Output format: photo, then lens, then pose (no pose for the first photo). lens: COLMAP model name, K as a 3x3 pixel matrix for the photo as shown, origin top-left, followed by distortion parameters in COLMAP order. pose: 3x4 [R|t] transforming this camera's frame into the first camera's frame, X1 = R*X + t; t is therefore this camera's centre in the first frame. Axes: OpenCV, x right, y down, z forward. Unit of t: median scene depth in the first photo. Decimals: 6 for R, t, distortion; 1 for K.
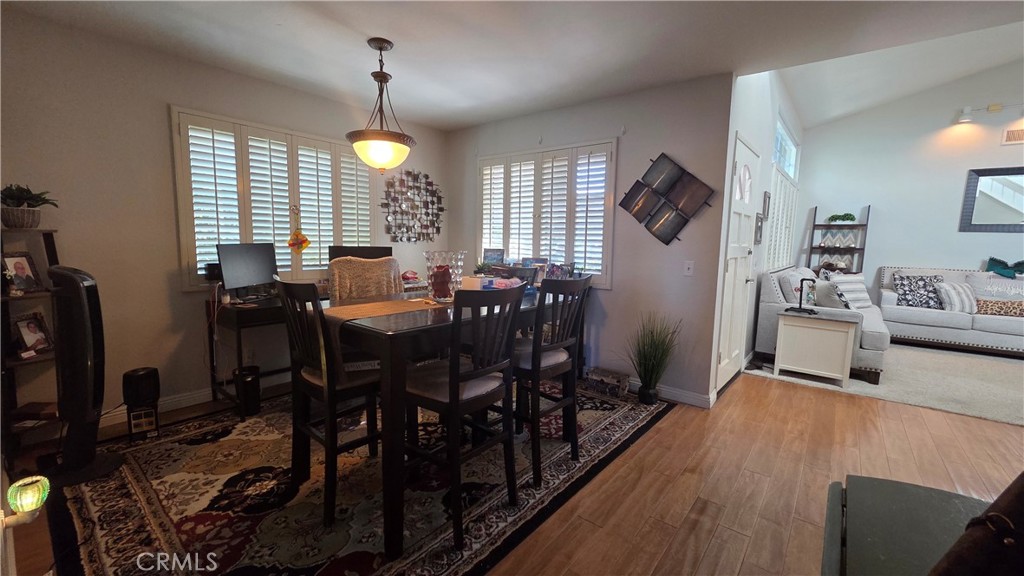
lens RADIAL K [[417.7, 0, 509.6], [0, 417.7, 287.6], [0, 0, 1]] dist [0.000263, -0.000044]
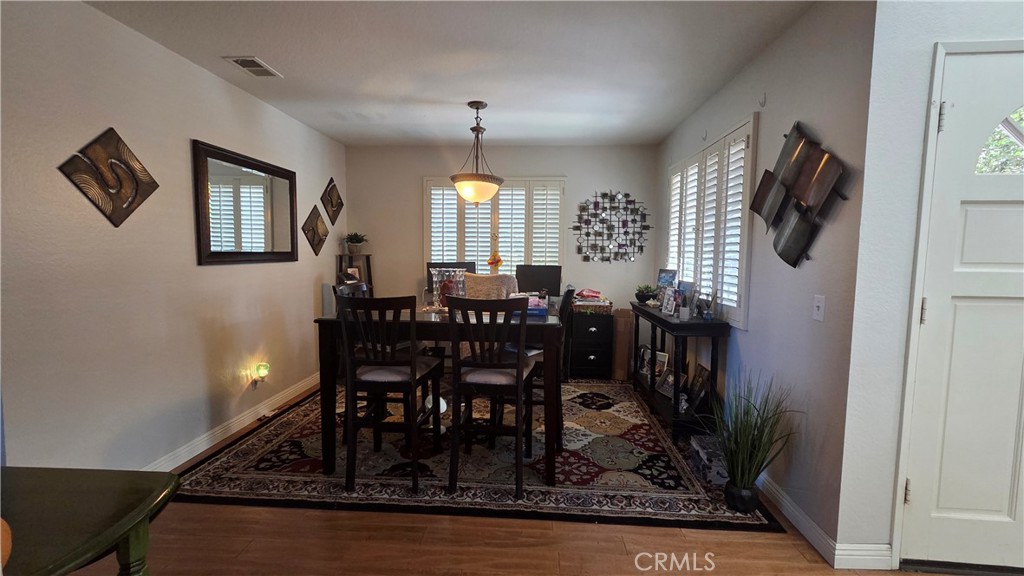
lens RADIAL K [[417.7, 0, 511.0], [0, 417.7, 287.9], [0, 0, 1]] dist [0.000263, -0.000044]
pose [[0.583758, 0.053178, -0.810184, 0.452403], [-0.091836, 0.995774, -0.000810, -0.023130], [0.806717, 0.074877, 0.586175, 0.218247]]
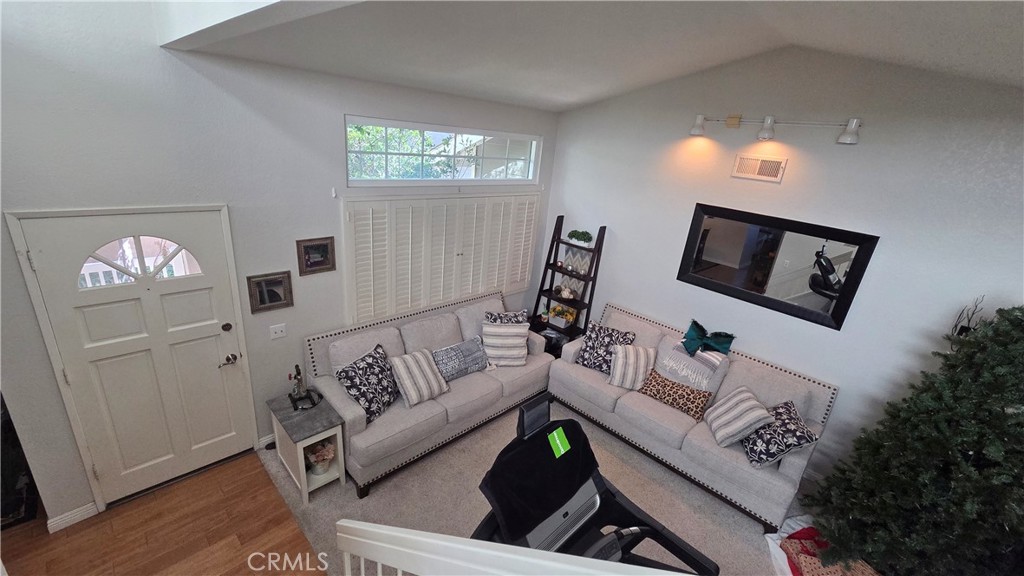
lens RADIAL K [[417.7, 0, 514.0], [0, 417.7, 286.8], [0, 0, 1]] dist [0.000263, -0.000044]
pose [[0.992923, 0.099787, -0.064389, 0.979260], [-0.083348, 0.971771, 0.220715, -0.320144], [0.084595, -0.213786, 0.973211, 0.243711]]
